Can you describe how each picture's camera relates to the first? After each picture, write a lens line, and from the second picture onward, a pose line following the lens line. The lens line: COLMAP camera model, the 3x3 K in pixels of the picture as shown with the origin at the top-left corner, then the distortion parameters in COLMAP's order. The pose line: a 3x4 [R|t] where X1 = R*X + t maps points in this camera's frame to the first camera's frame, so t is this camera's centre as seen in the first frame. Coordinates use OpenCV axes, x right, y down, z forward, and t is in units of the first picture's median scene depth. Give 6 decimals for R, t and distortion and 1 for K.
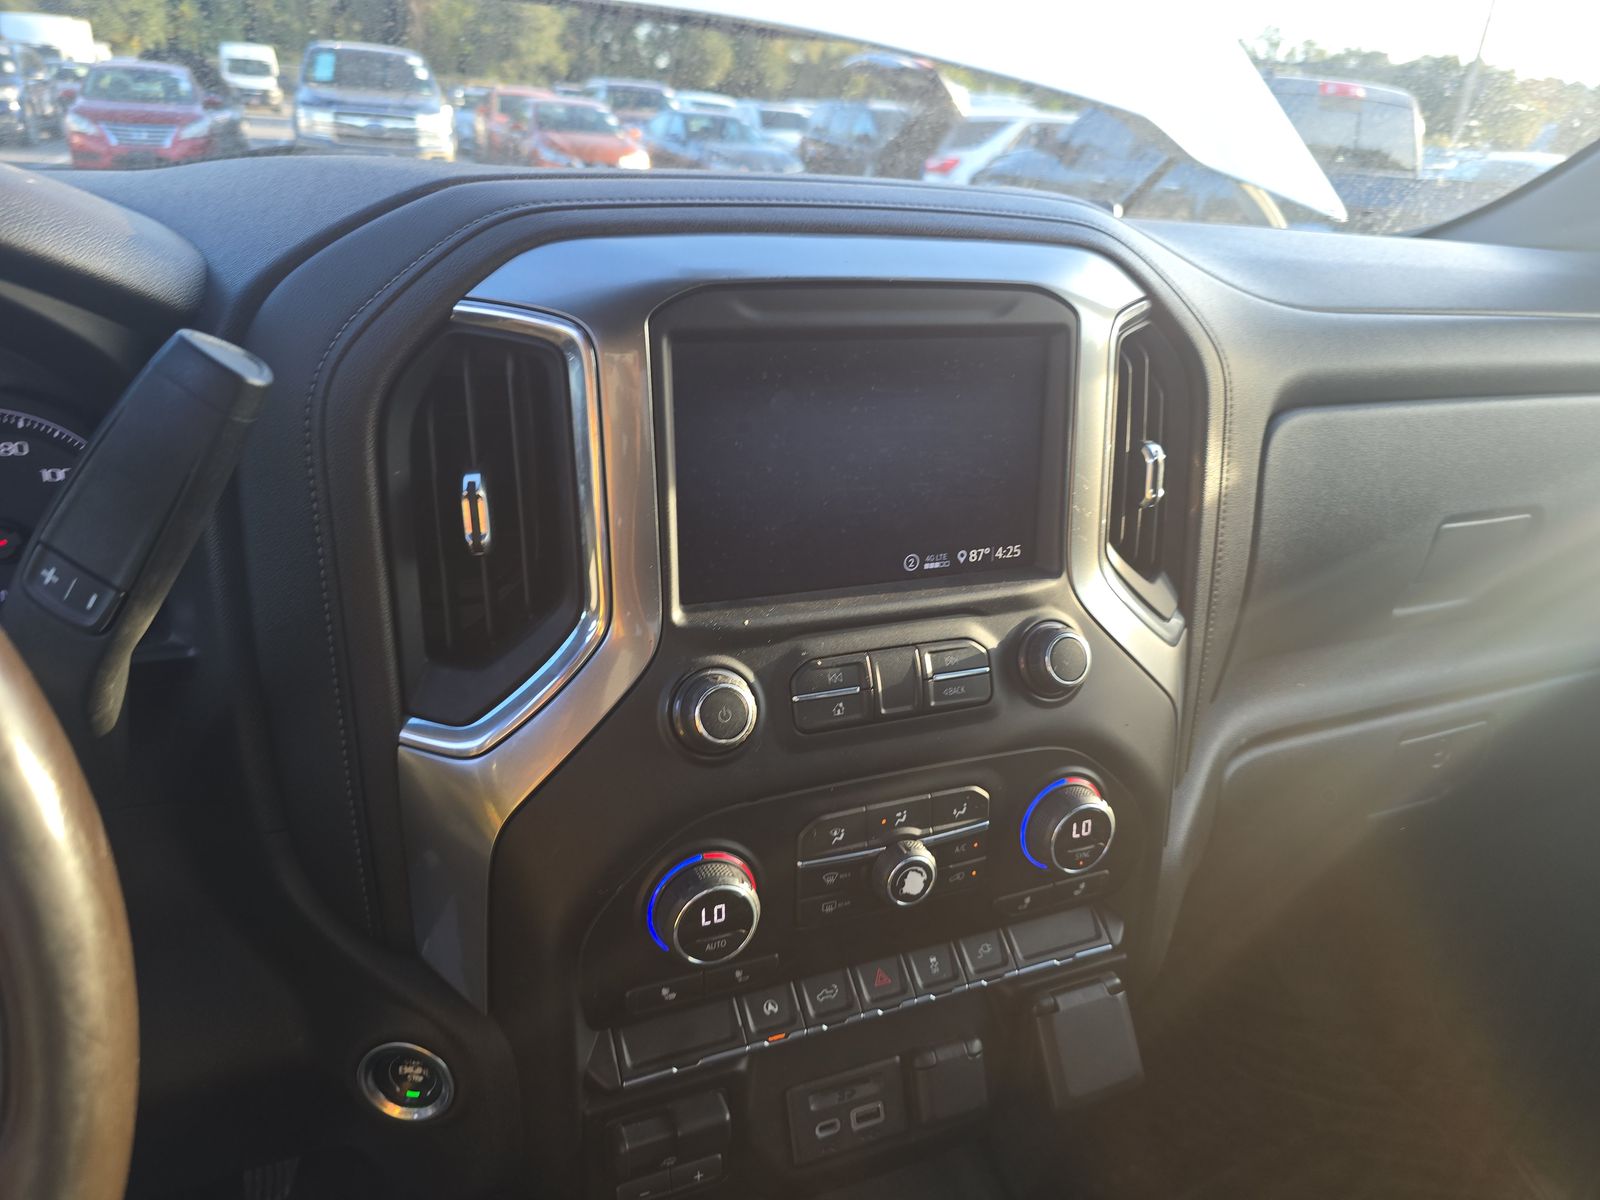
lens RADIAL K [[1229.9, 0, 802.0], [0, 1229.9, 615.5], [0, 0, 1]] dist [-0.007463, -0.001080]
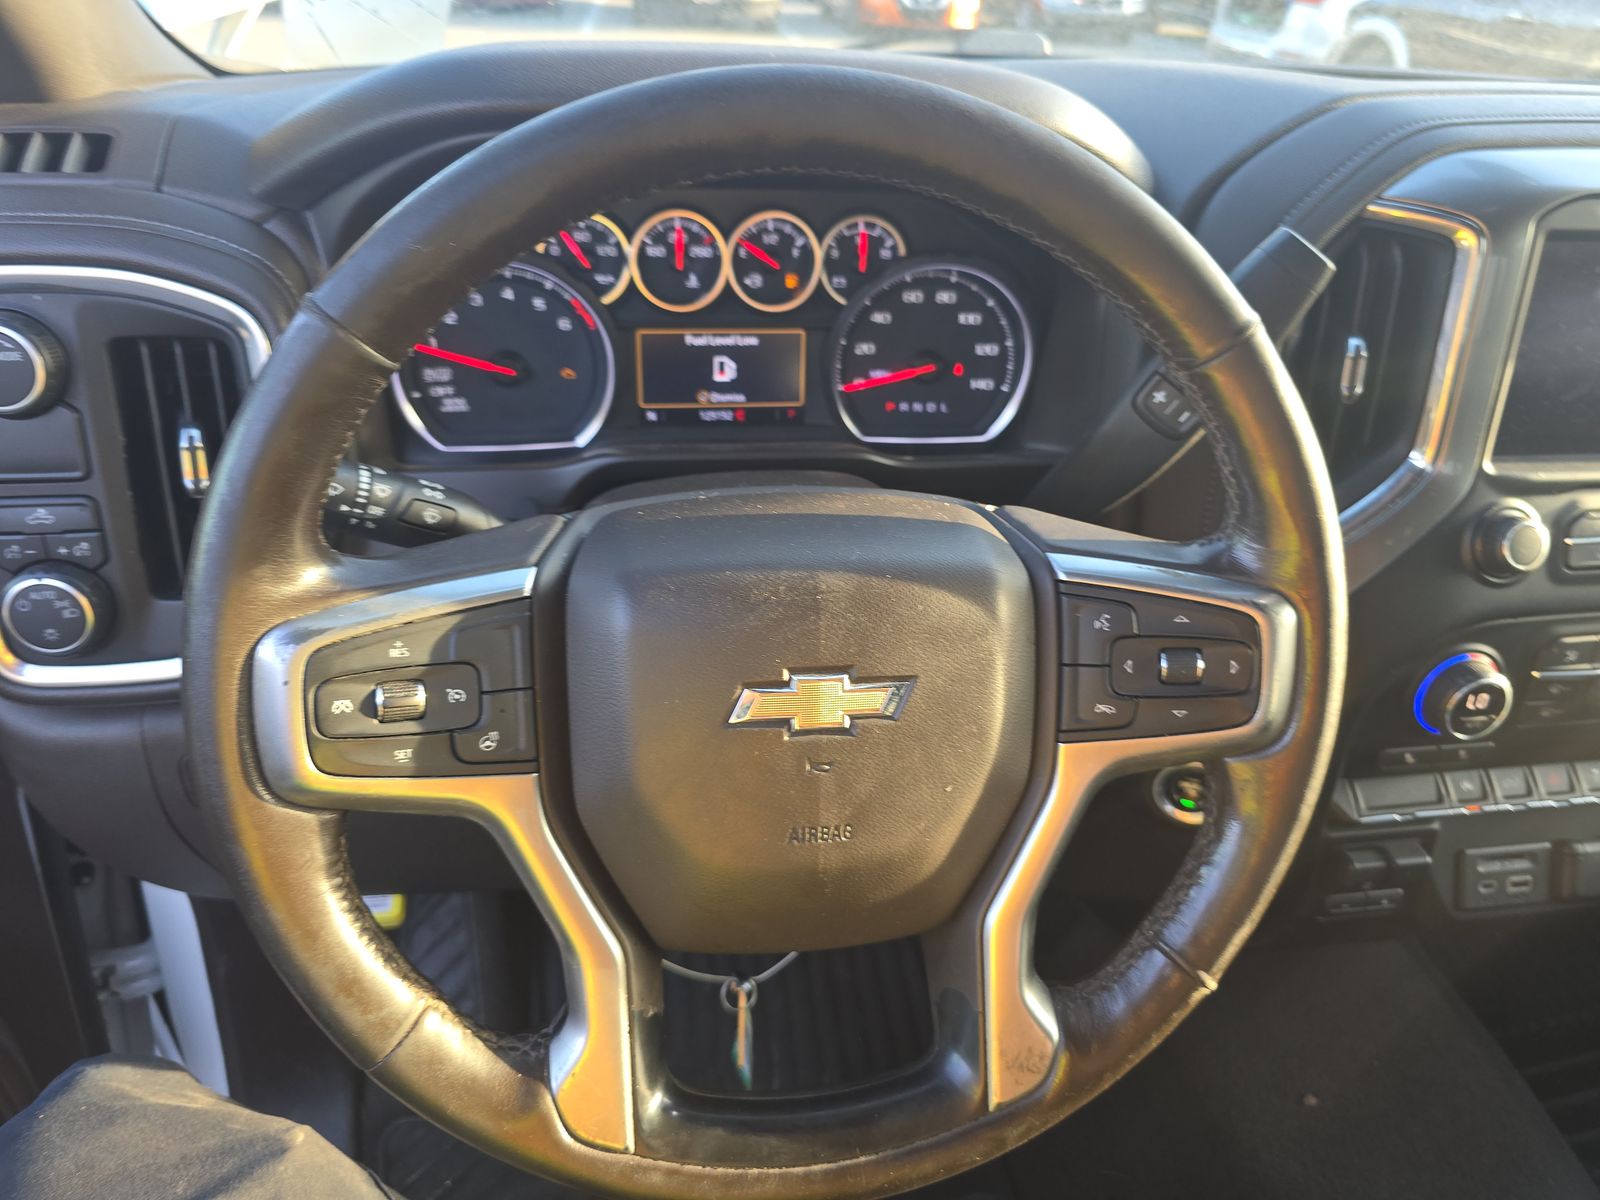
lens RADIAL K [[1078.2, 0, 805.3], [0, 1078.2, 600.0], [0, 0, 1]] dist [0.060028, -0.054003]
pose [[0.969042, 0.113240, -0.219395, -0.441024], [-0.087661, 0.988523, 0.123036, 0.051144], [0.230809, -0.099994, 0.967847, -0.214258]]
